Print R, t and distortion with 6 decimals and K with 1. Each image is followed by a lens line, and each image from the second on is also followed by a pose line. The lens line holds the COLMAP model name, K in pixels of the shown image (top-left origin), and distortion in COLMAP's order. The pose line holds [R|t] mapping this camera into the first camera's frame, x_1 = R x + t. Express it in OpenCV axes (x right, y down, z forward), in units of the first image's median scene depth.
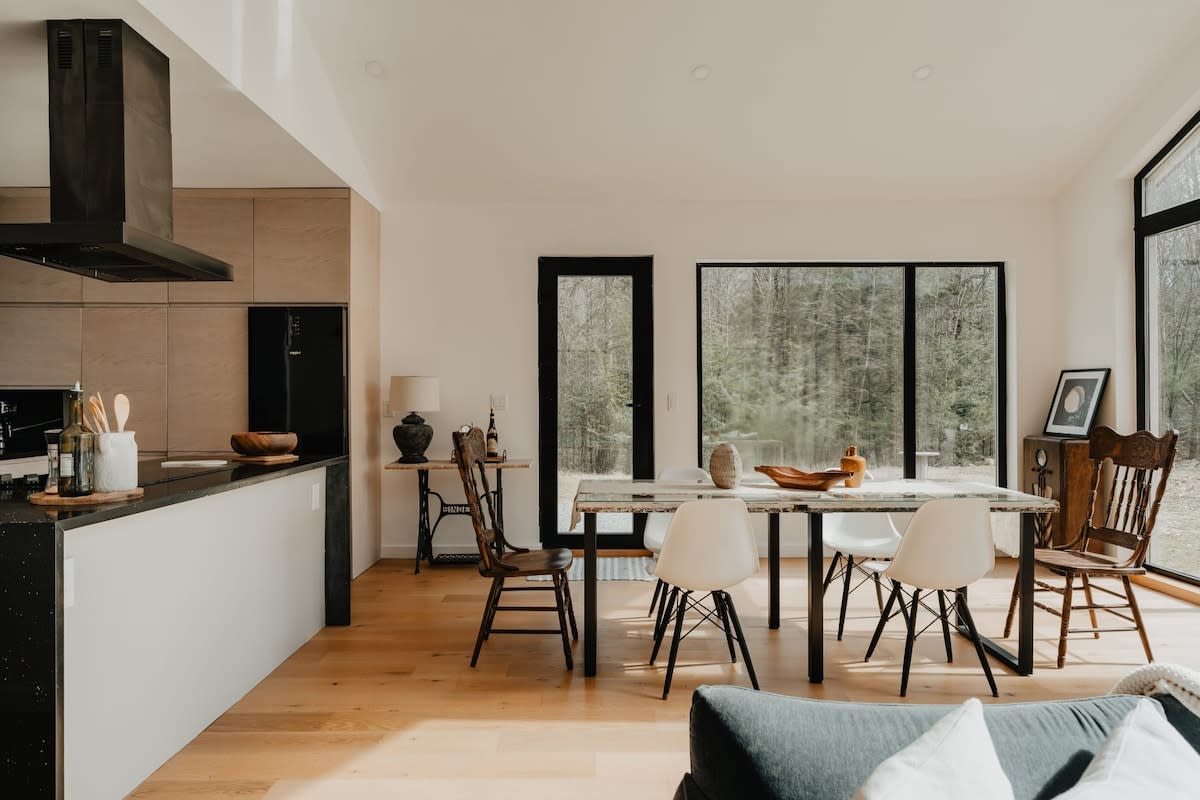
lens RADIAL K [[729.9, 0, 602.3], [0, 729.9, 405.6], [0, 0, 1]] dist [-0.001178, -0.004485]
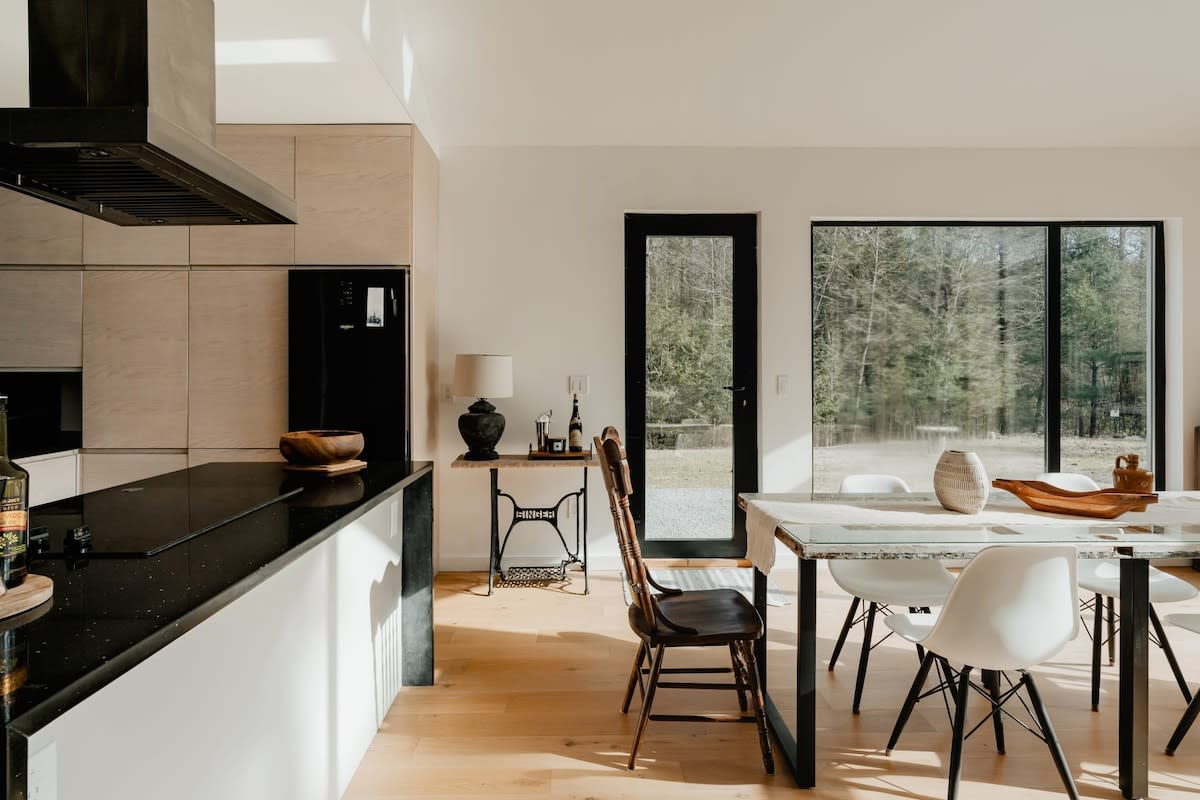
lens RADIAL K [[691.6, 0, 581.4], [0, 691.6, 376.1], [0, 0, 1]] dist [-0.005259, 0.000848]
pose [[0.999997, 0.000326, 0.002383, -0.146552], [-0.000326, 1.000000, -0.000129, -0.015782], [-0.002383, 0.000128, 0.999997, 0.209753]]
